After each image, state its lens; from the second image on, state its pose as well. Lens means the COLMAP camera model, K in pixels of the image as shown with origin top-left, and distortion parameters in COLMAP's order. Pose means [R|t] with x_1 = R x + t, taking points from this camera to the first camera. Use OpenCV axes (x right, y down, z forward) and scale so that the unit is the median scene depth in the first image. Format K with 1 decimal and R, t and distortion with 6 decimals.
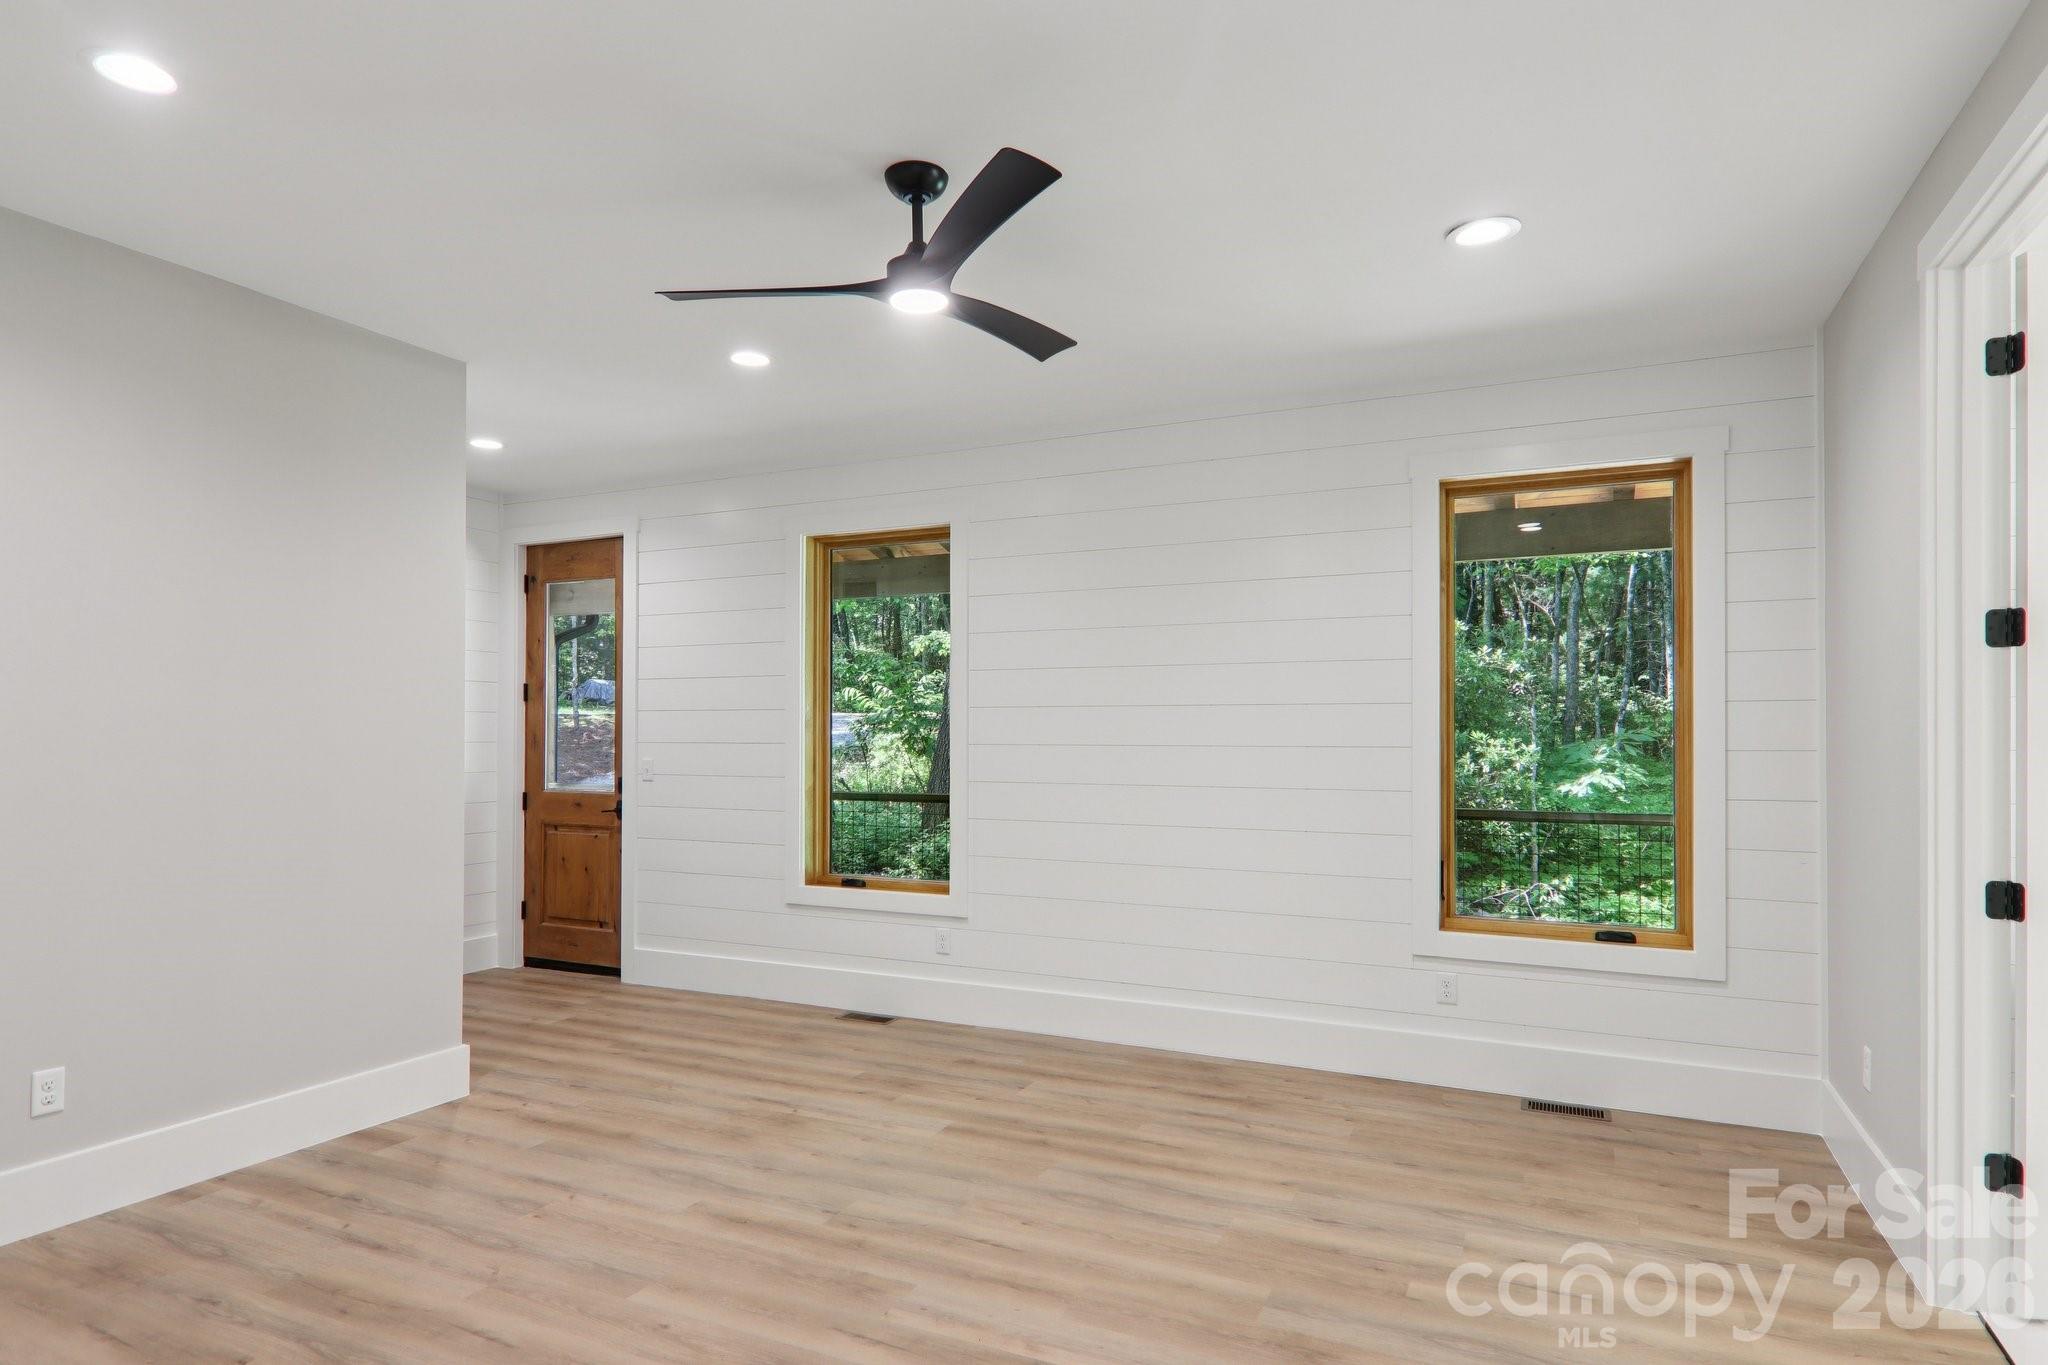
lens RADIAL K [[1134.8, 0, 1023.8], [0, 1134.8, 689.3], [0, 0, 1]] dist [0.031294, -0.017621]
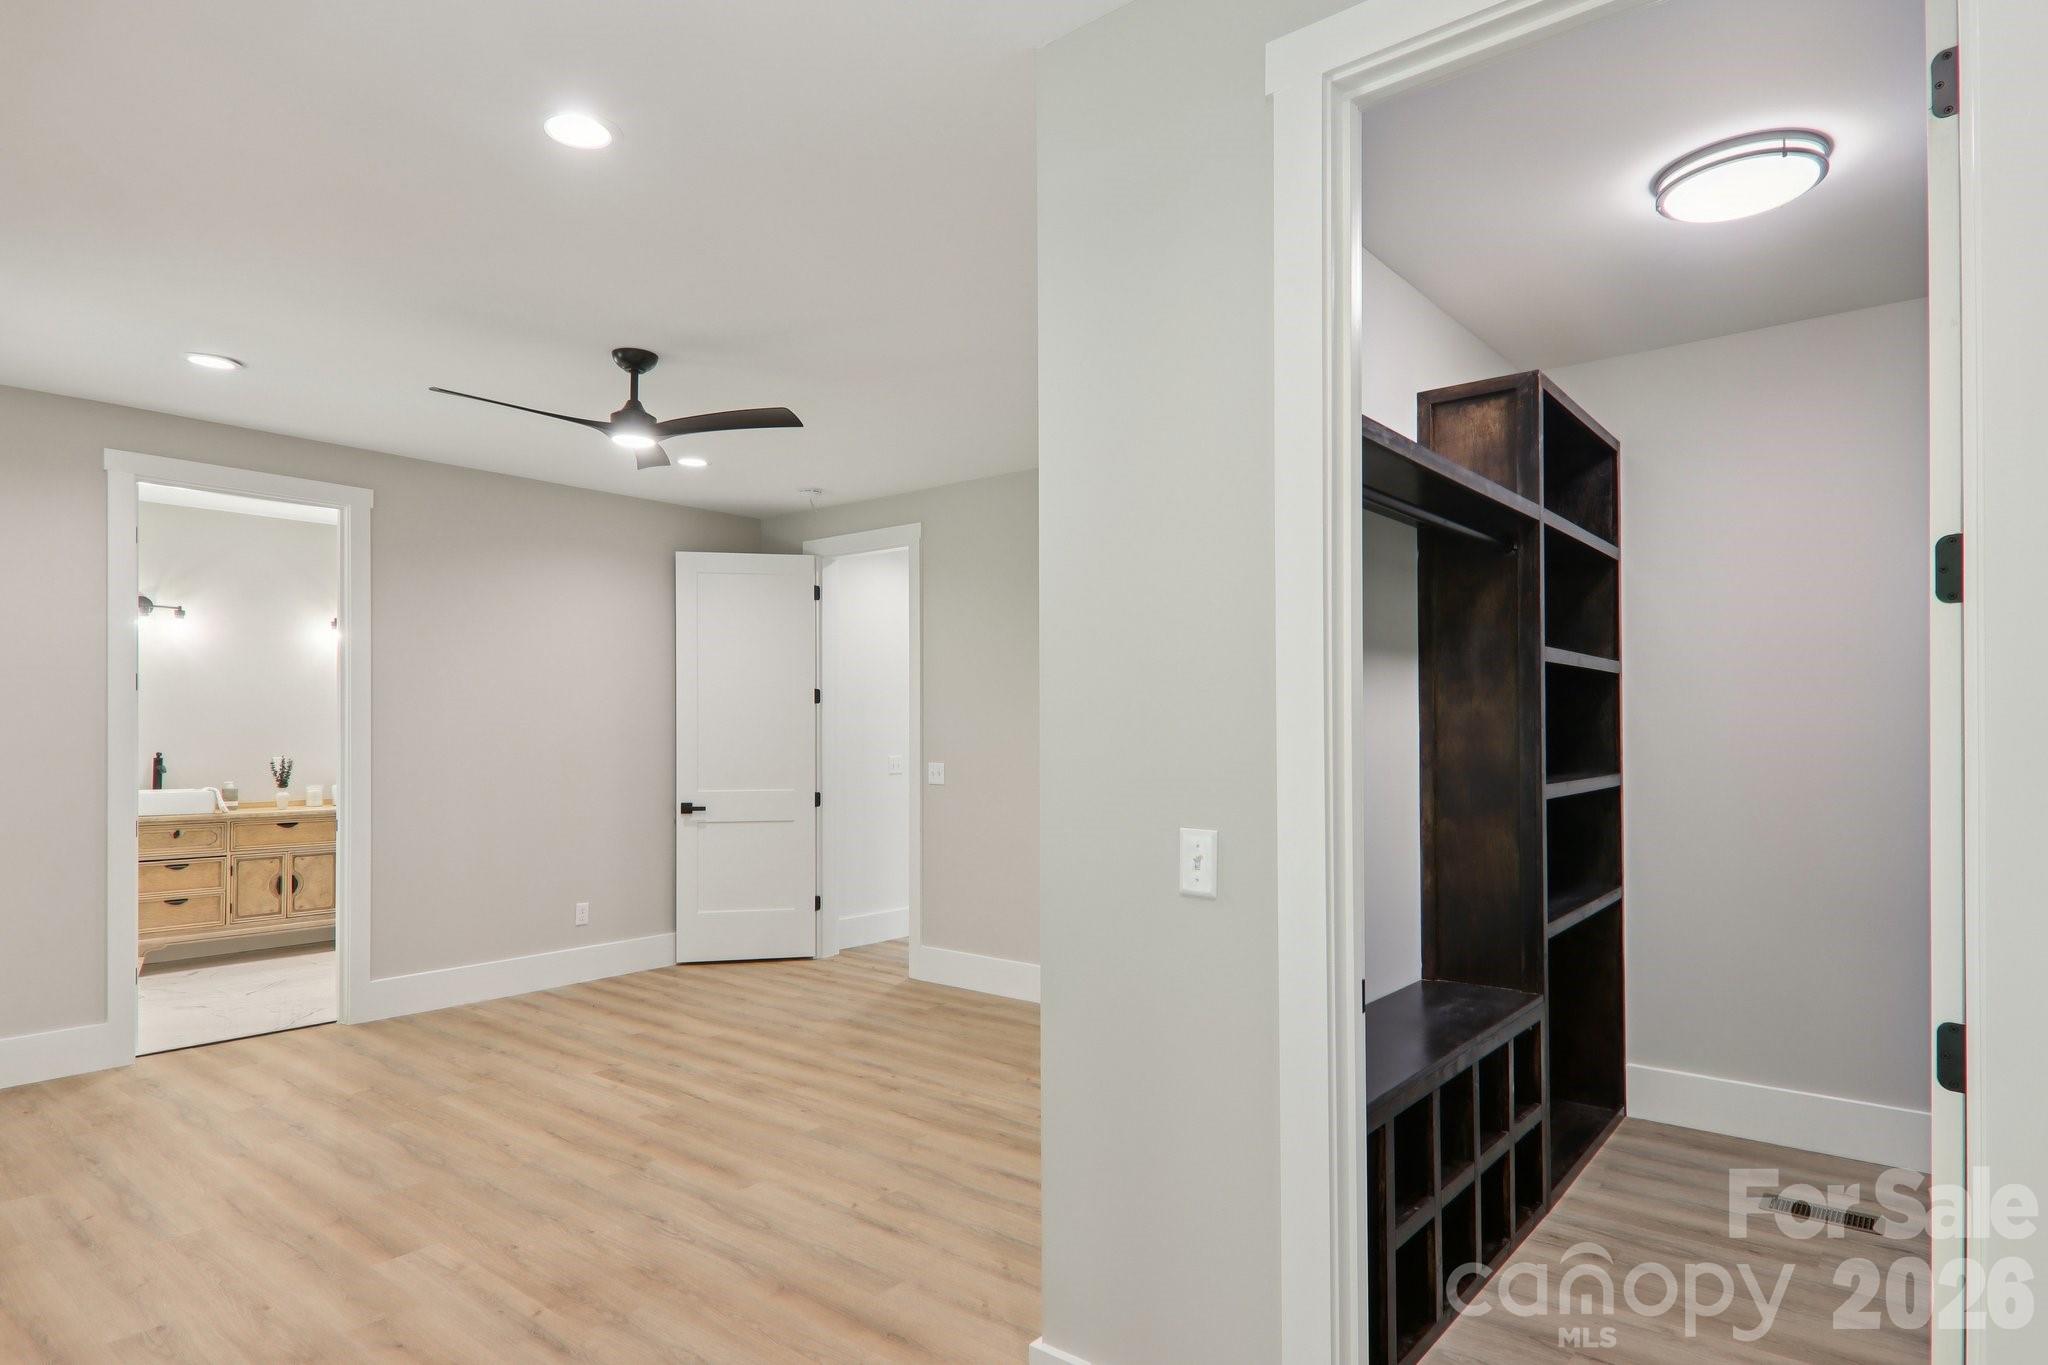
lens RADIAL K [[1134.8, 0, 1023.8], [0, 1134.8, 689.3], [0, 0, 1]] dist [0.031294, -0.017621]
pose [[-0.970595, 0.009372, 0.240535, -0.803759], [-0.008905, 0.997160, -0.074787, 0.067882], [-0.240553, -0.074730, -0.967755, 2.015934]]
